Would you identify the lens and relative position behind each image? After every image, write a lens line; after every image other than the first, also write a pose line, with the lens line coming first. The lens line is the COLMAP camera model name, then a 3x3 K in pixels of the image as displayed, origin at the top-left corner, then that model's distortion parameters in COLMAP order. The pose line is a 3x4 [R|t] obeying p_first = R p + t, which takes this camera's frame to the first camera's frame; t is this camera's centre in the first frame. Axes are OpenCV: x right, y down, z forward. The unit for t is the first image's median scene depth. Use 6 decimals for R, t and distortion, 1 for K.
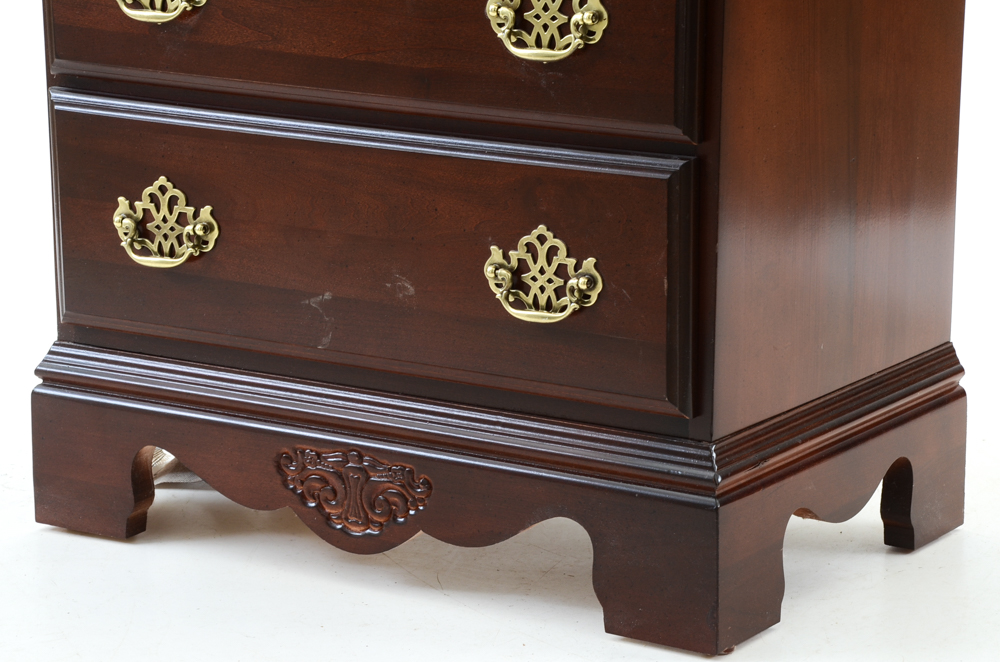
lens RADIAL K [[3202.8, 0, 500.0], [0, 3202.8, 331.0], [0, 0, 1]] dist [0.866164, 2.113462]
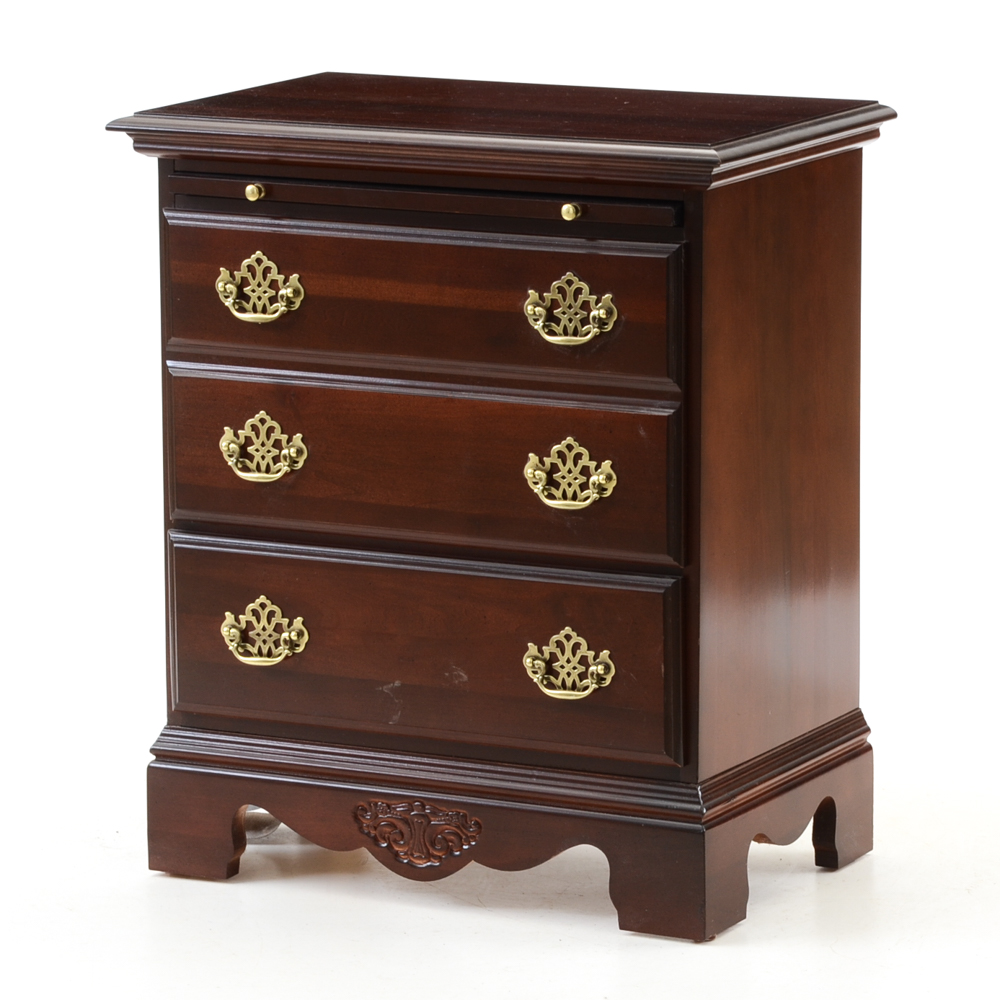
lens RADIAL K [[5368.6, 0, 500.0], [0, 5368.6, 500.0], [0, 0, 1]] dist [0.917452, -8.149936]
pose [[0.995916, -0.022976, 0.087307, -0.201985], [0.026687, 0.998779, -0.041574, 0.006658], [-0.086245, 0.043734, 0.995314, -1.199062]]
